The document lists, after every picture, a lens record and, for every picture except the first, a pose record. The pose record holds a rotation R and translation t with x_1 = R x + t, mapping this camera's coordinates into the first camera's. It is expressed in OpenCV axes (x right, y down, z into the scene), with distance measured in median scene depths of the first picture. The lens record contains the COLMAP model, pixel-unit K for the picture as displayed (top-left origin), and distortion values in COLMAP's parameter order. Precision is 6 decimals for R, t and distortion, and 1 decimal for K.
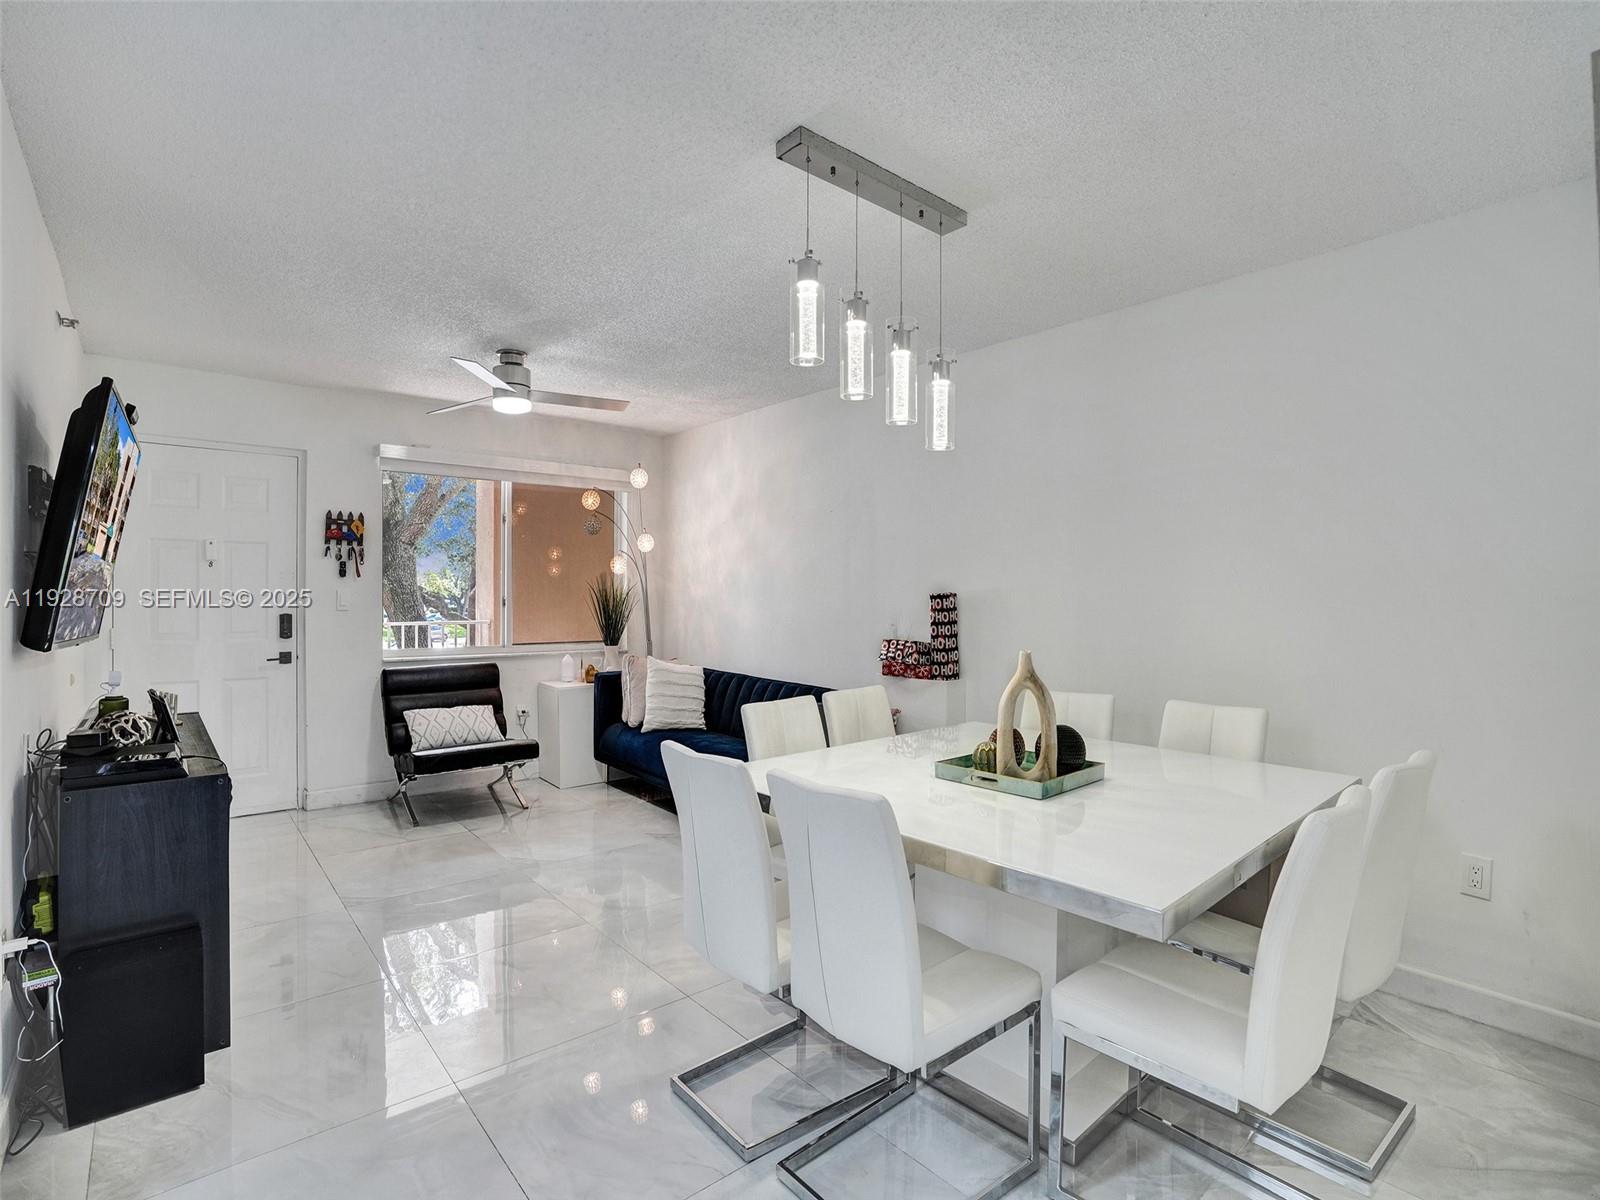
lens RADIAL K [[780.5, 0, 800.6], [0, 780.5, 597.1], [0, 0, 1]] dist [-0.001759, -0.000208]
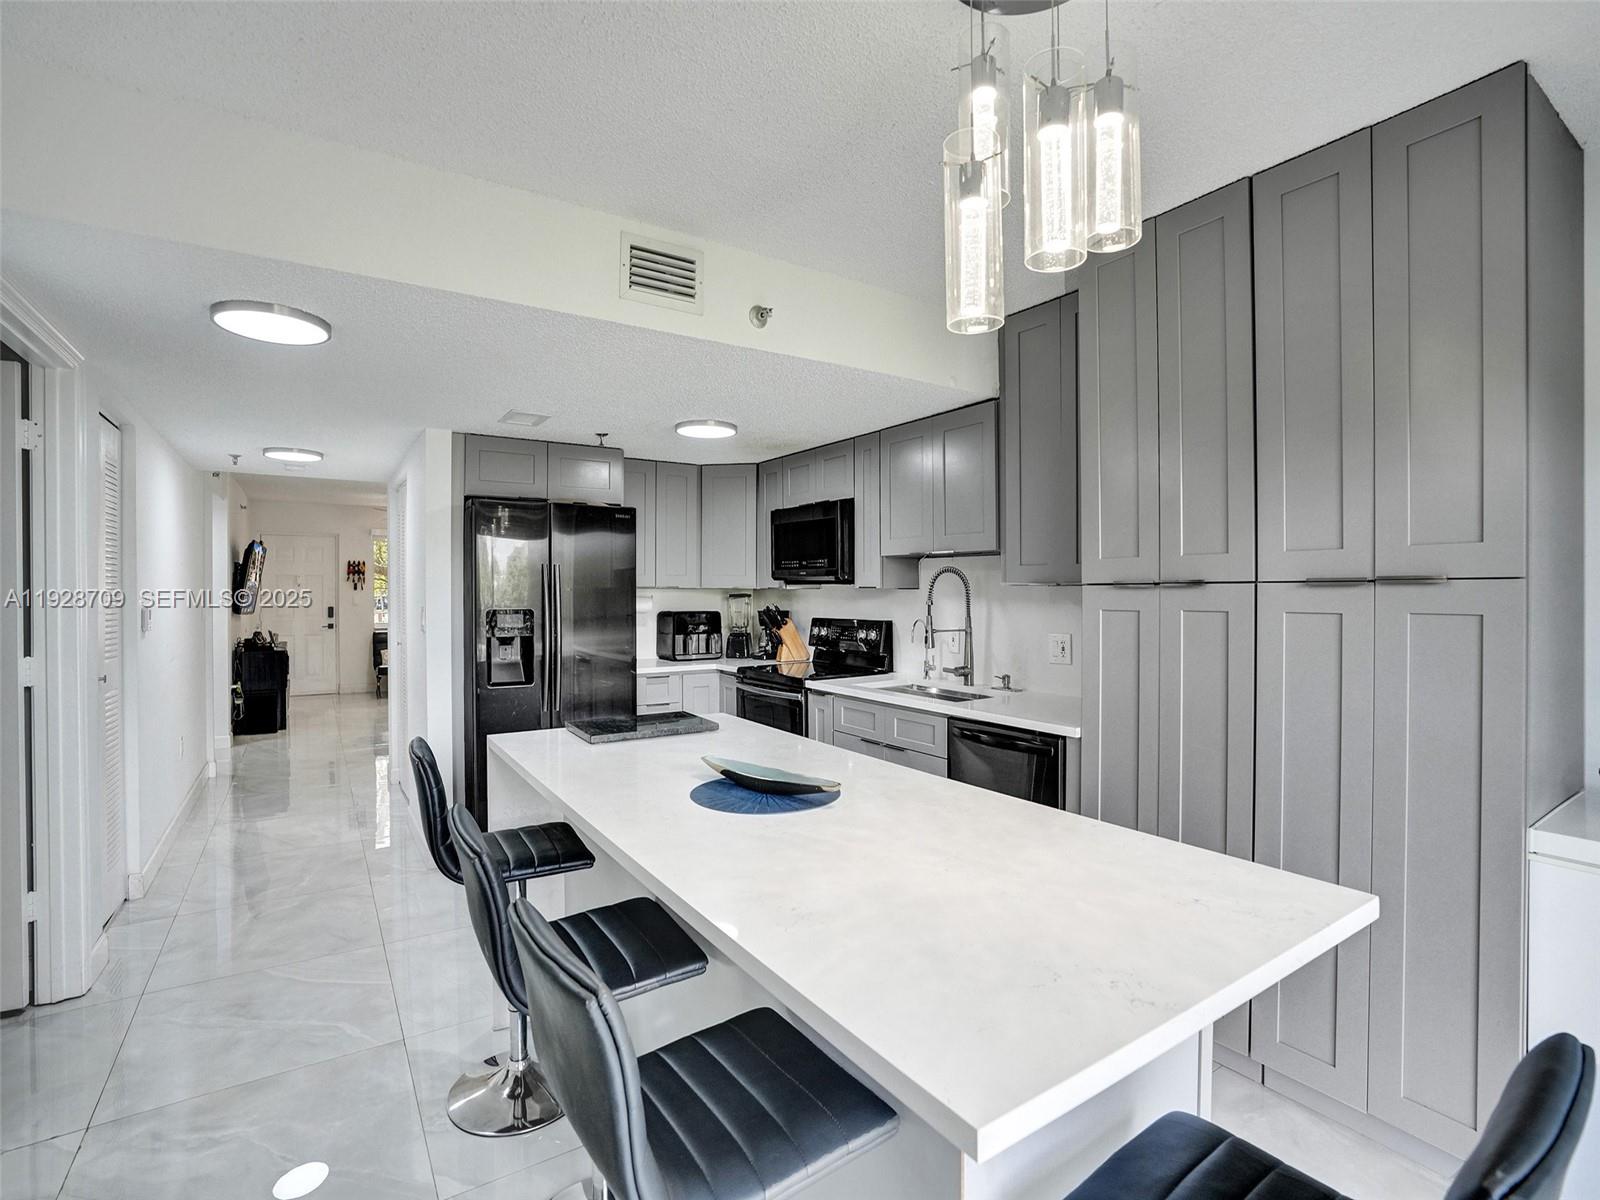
lens RADIAL K [[758.1, 0, 803.1], [0, 758.1, 594.5], [0, 0, 1]] dist [-0.002008, 0.000281]
pose [[0.993780, -0.006183, -0.111190, 0.940187], [0.006159, 0.999981, -0.000566, -0.004236], [0.111192, -0.000123, 0.993799, -1.024283]]
